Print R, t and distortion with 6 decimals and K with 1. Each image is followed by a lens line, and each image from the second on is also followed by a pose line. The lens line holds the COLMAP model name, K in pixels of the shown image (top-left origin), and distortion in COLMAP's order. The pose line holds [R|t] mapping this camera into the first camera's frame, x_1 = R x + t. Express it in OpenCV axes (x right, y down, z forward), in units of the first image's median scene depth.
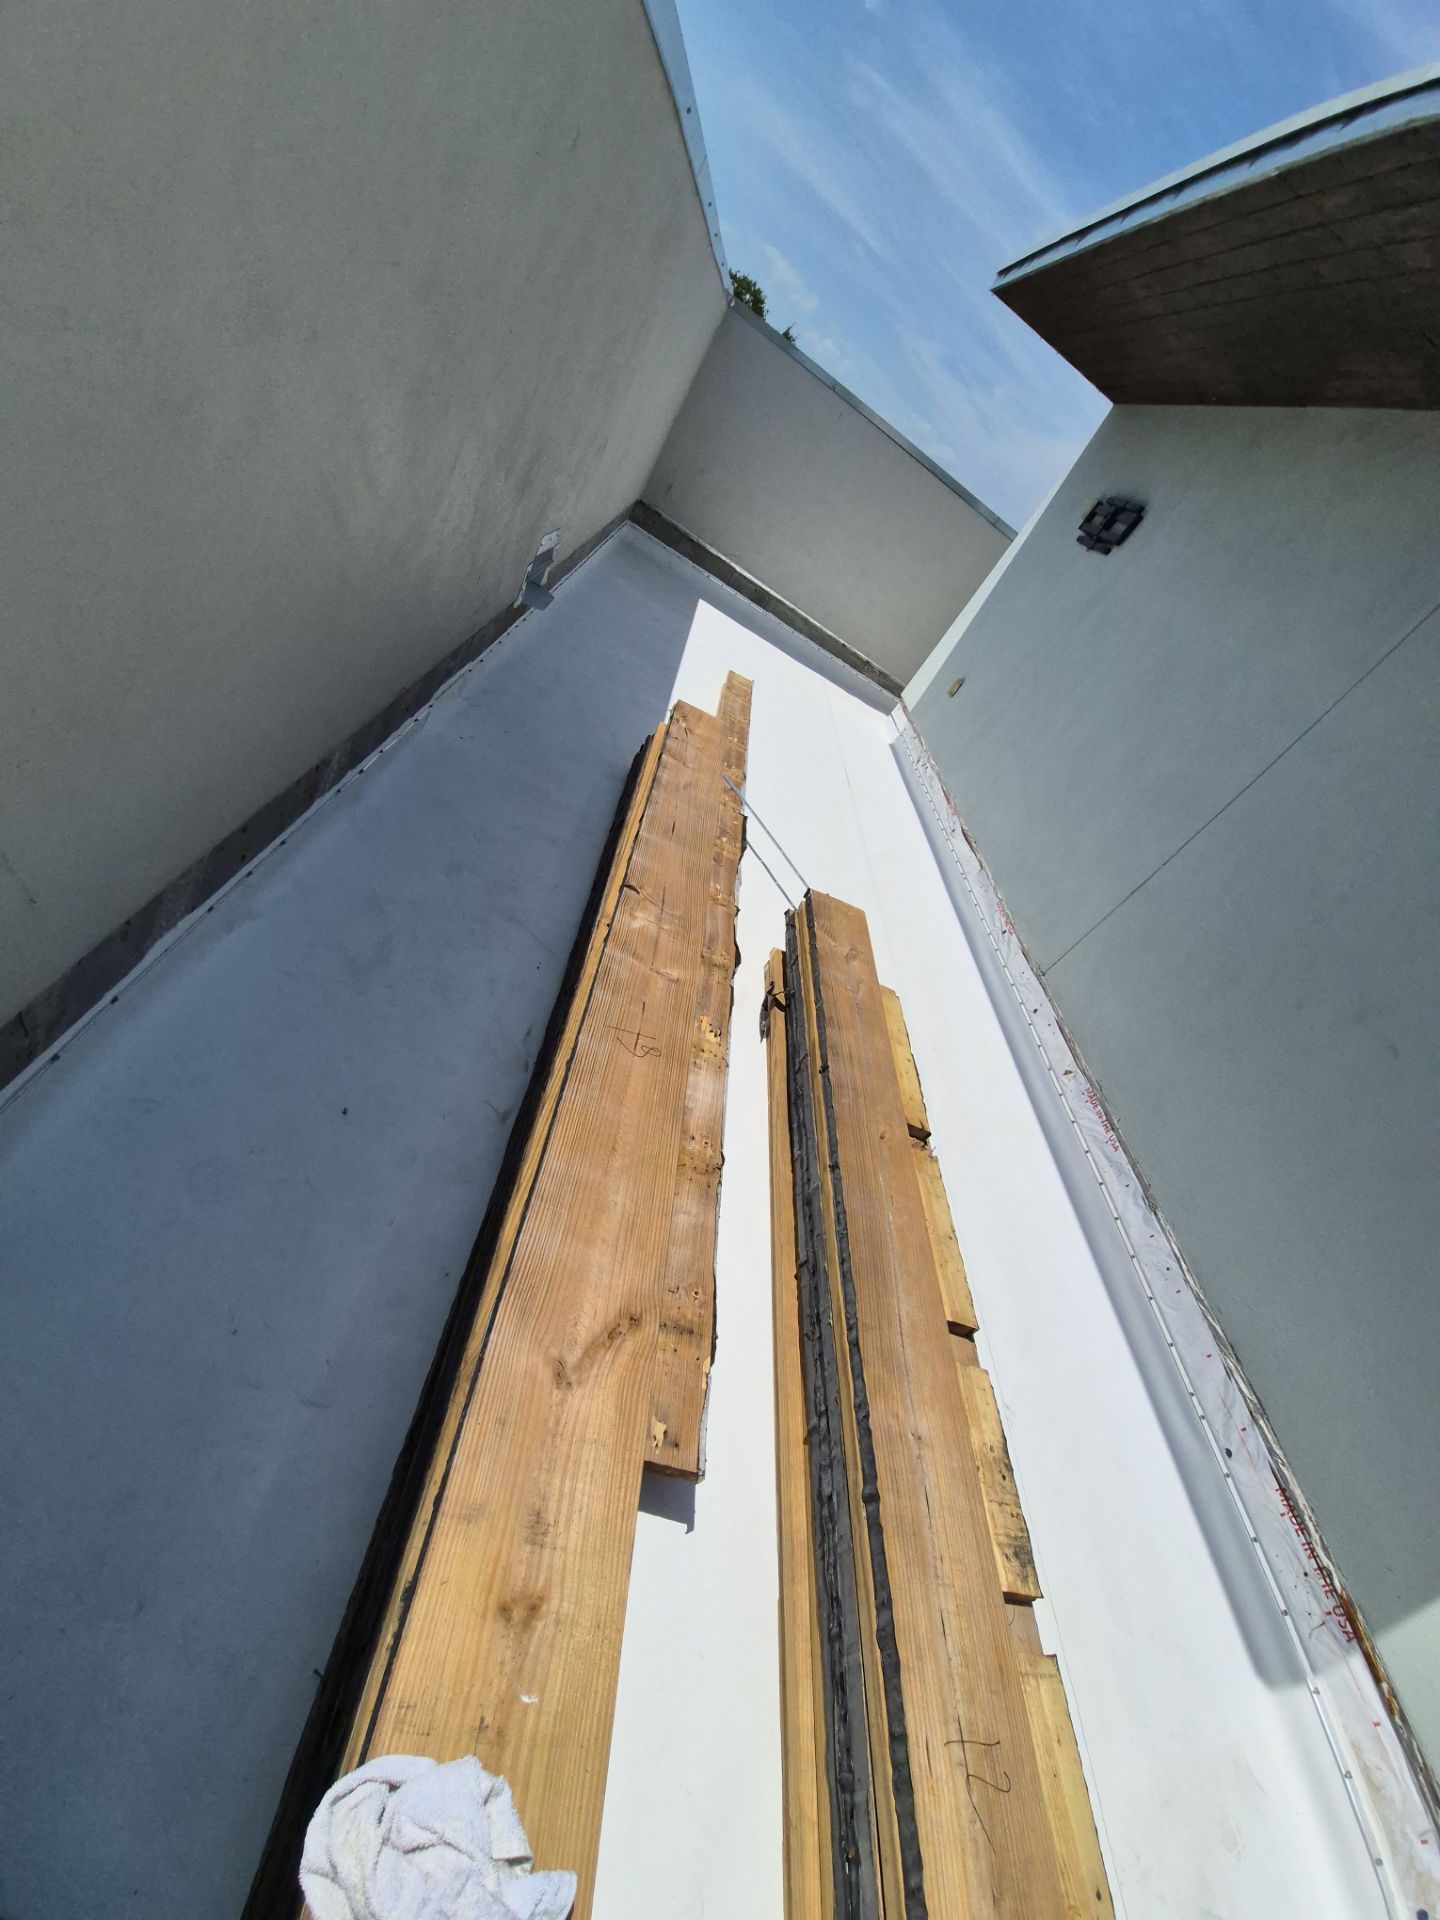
lens RADIAL K [[765.3, 0, 727.1], [0, 765.3, 970.8], [0, 0, 1]] dist [0.000197, -0.006724]
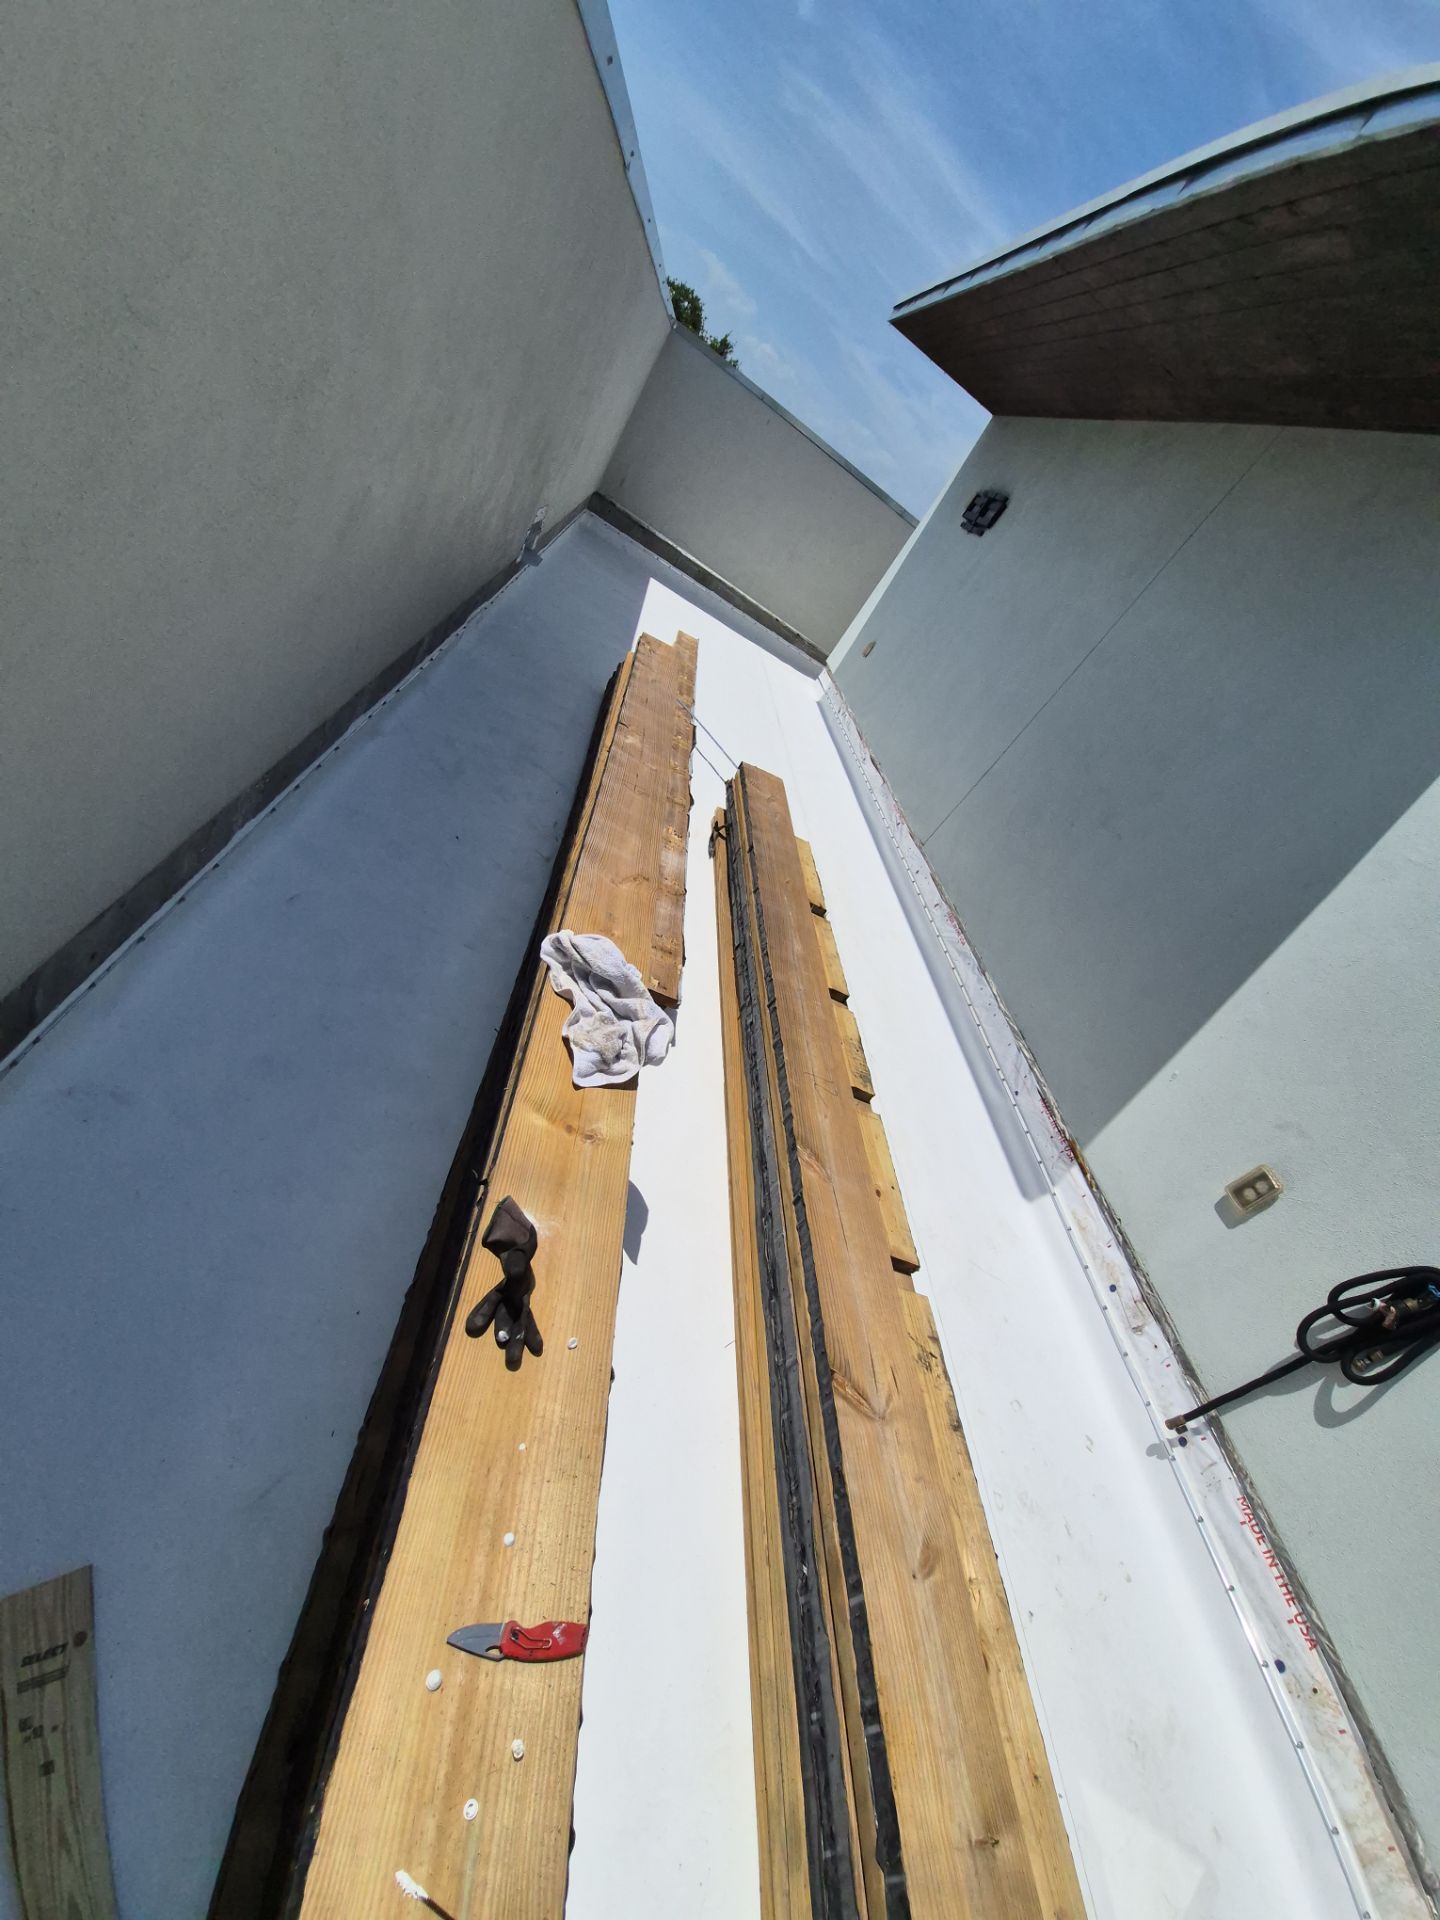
lens RADIAL K [[772.4, 0, 715.8], [0, 772.4, 965.9], [0, 0, 1]] dist [-0.000362, -0.007209]
pose [[0.998571, -0.018408, 0.050175, -0.016328], [0.018961, 0.999764, -0.010564, 0.255891], [-0.049969, 0.011501, 0.998685, -0.359375]]
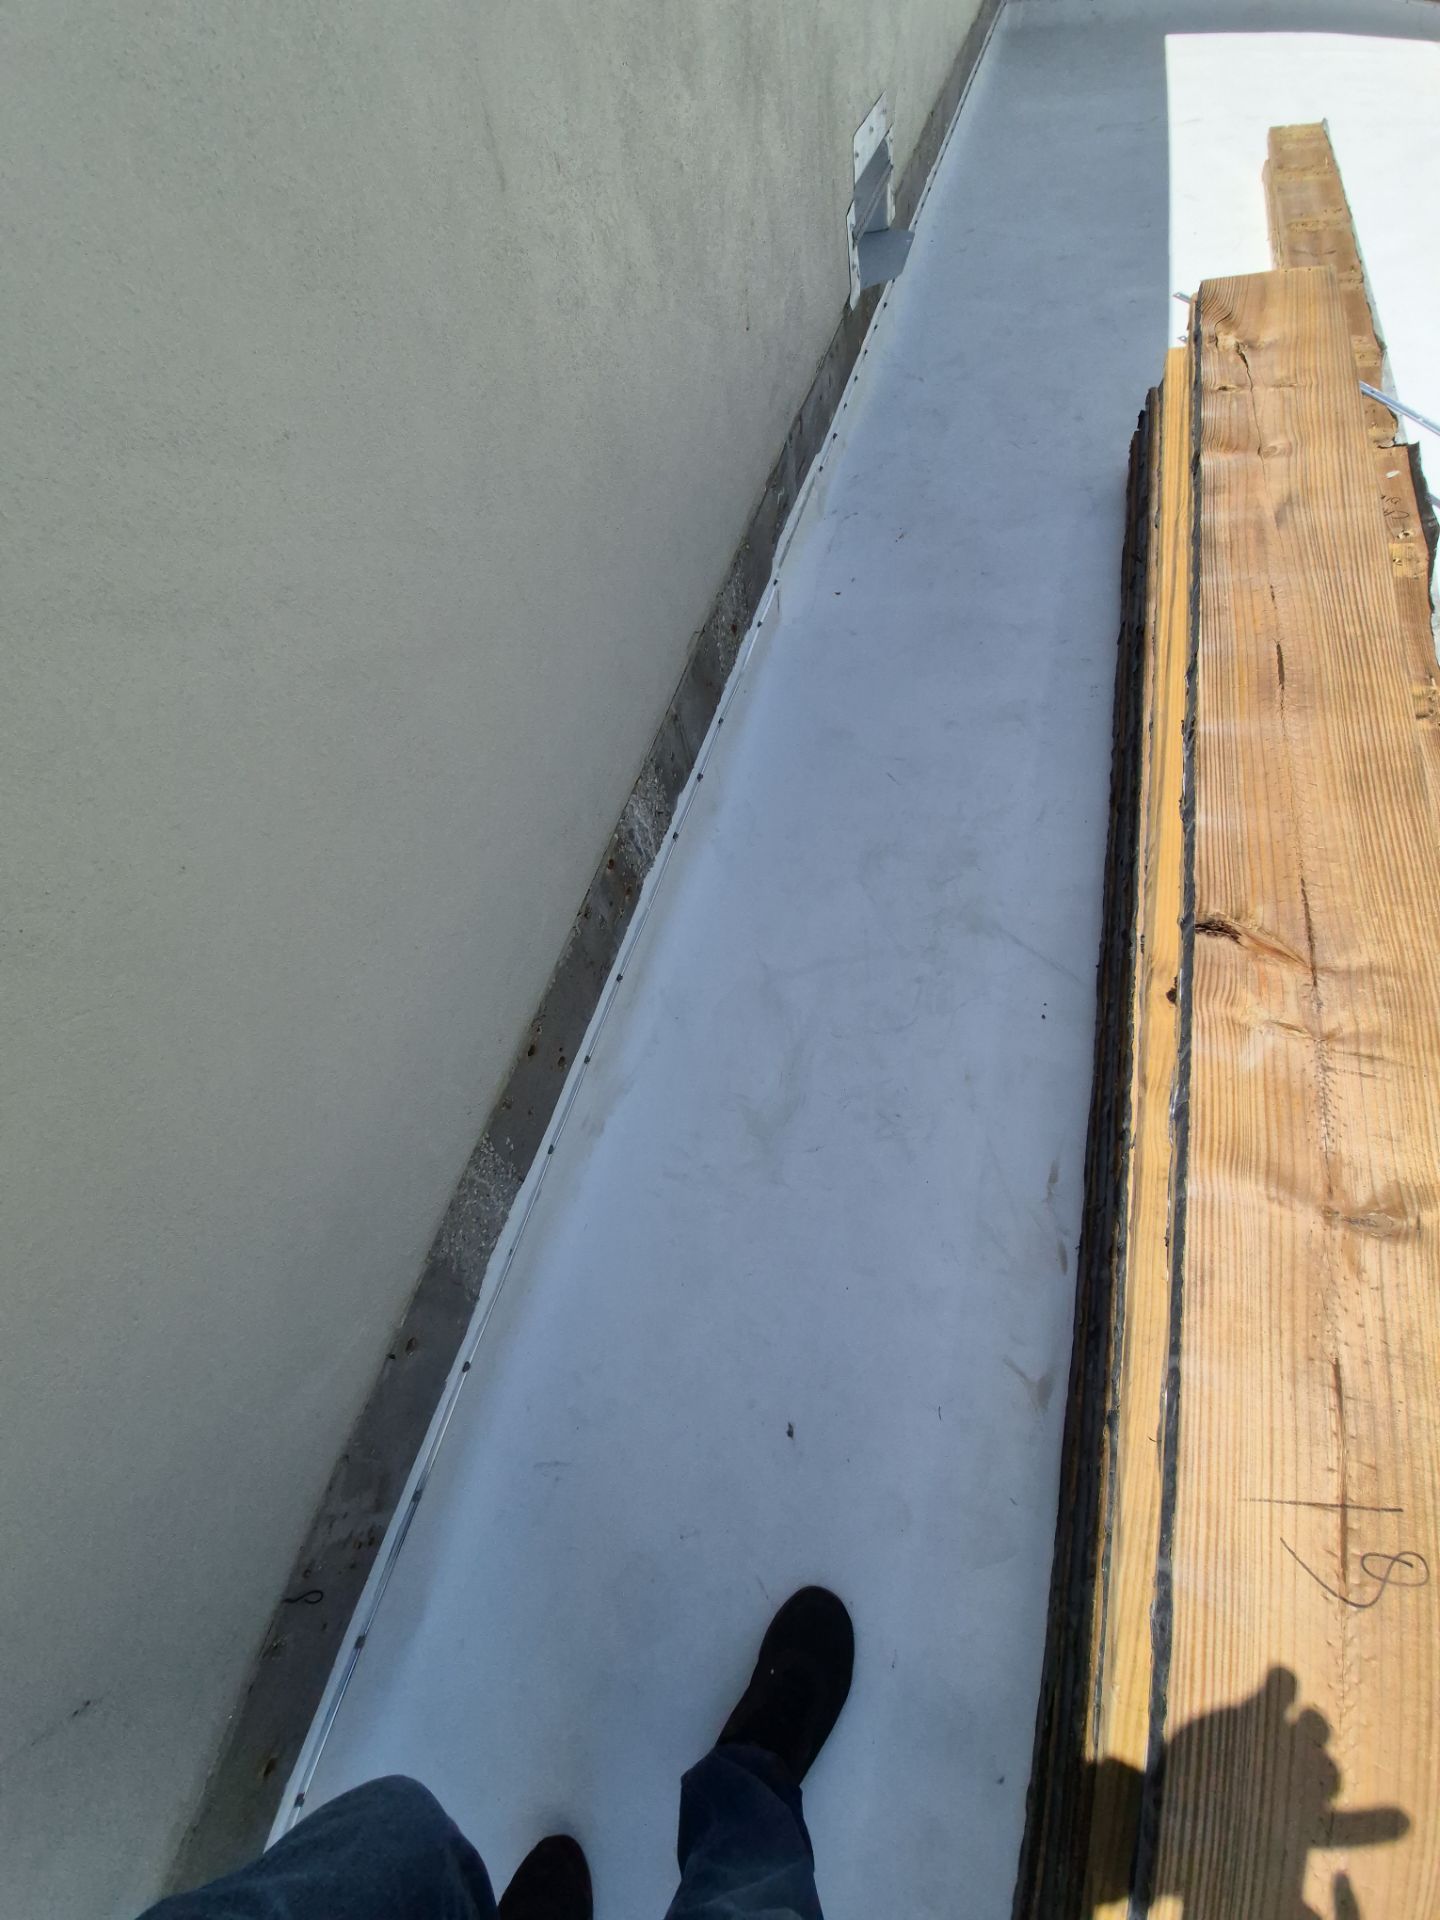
lens RADIAL K [[759.0, 0, 725.4], [0, 759.0, 987.8], [0, 0, 1]] dist [-0.001717, -0.010005]
pose [[0.741471, -0.124312, -0.659369, -0.034273], [0.348839, 0.910862, 0.220548, -0.169355], [0.573177, -0.393543, 0.718743, 0.339617]]
